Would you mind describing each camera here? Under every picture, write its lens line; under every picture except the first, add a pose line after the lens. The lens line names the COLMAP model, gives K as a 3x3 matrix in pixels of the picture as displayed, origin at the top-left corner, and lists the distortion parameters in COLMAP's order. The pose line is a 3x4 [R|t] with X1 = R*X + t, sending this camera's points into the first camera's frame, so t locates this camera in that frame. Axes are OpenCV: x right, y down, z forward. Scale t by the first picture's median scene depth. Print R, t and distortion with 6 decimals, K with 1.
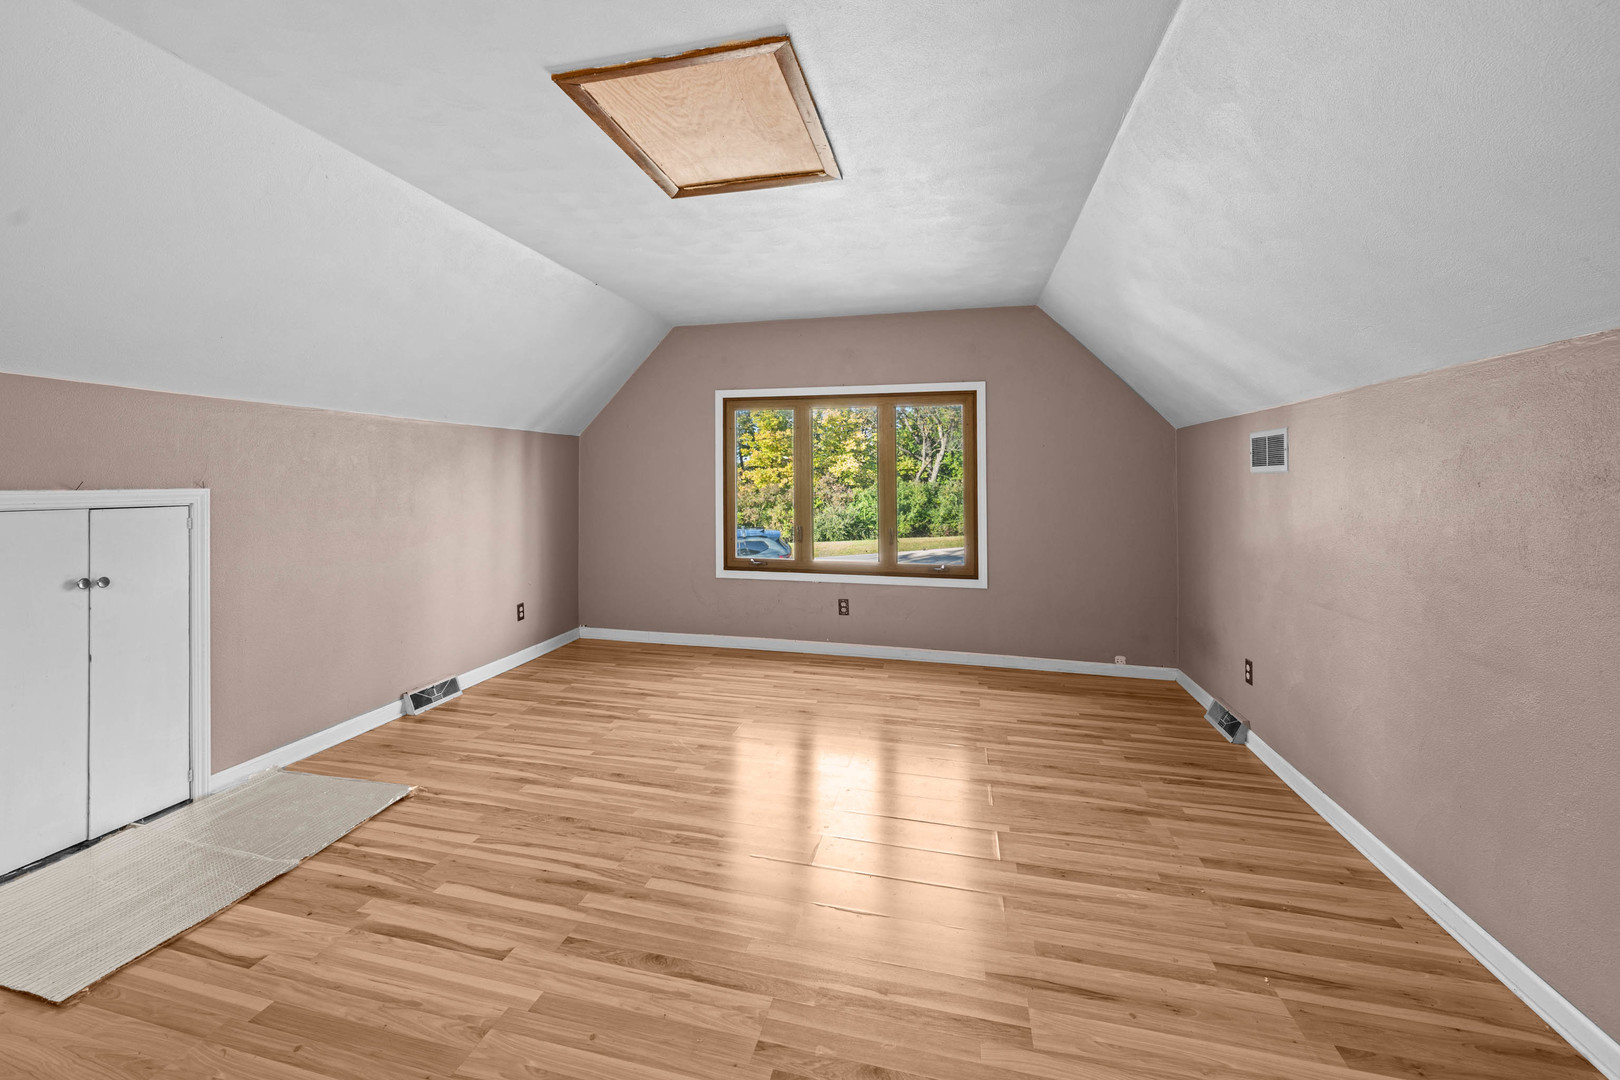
lens RADIAL K [[683.2, 0, 774.4], [0, 683.2, 466.3], [0, 0, 1]] dist [0.000700, 0.000064]
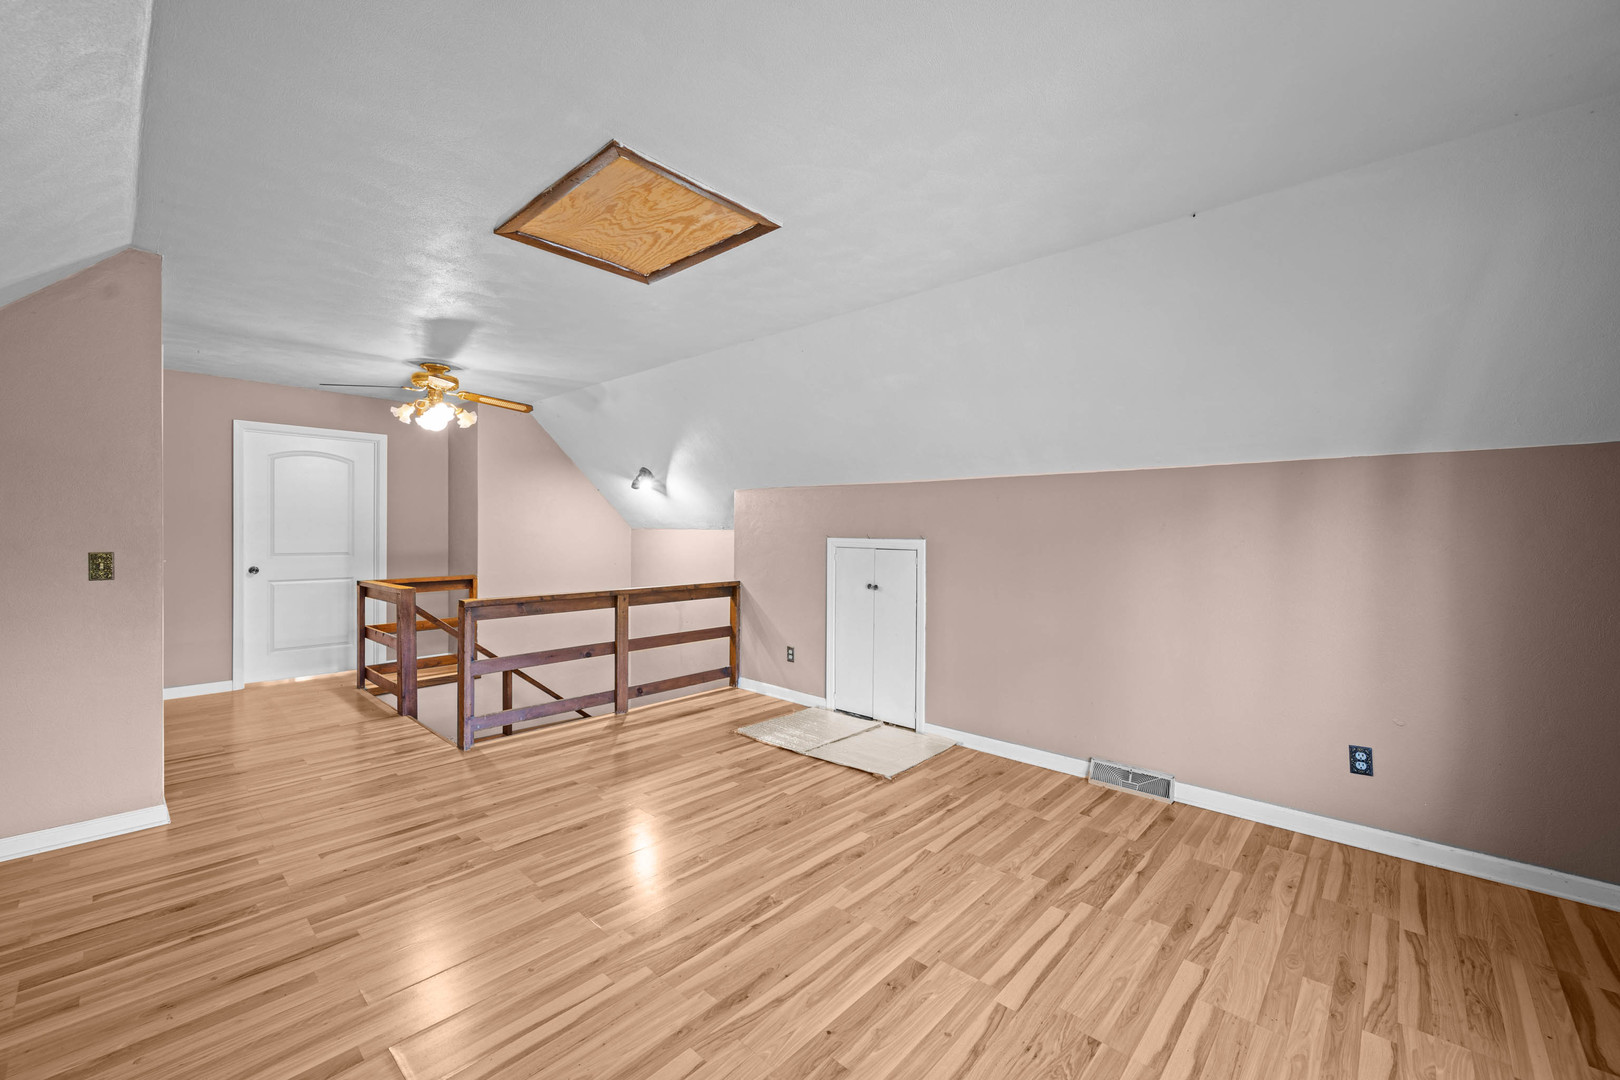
lens RADIAL K [[650.8, 0, 805.7], [0, 650.8, 538.1], [0, 0, 1]] dist [0.000603, 0.000021]
pose [[-0.465118, 0.002147, -0.885246, 0.714903], [0.005647, 0.999984, -0.000542, 0.031939], [0.885231, -0.005251, -0.465123, 1.667510]]
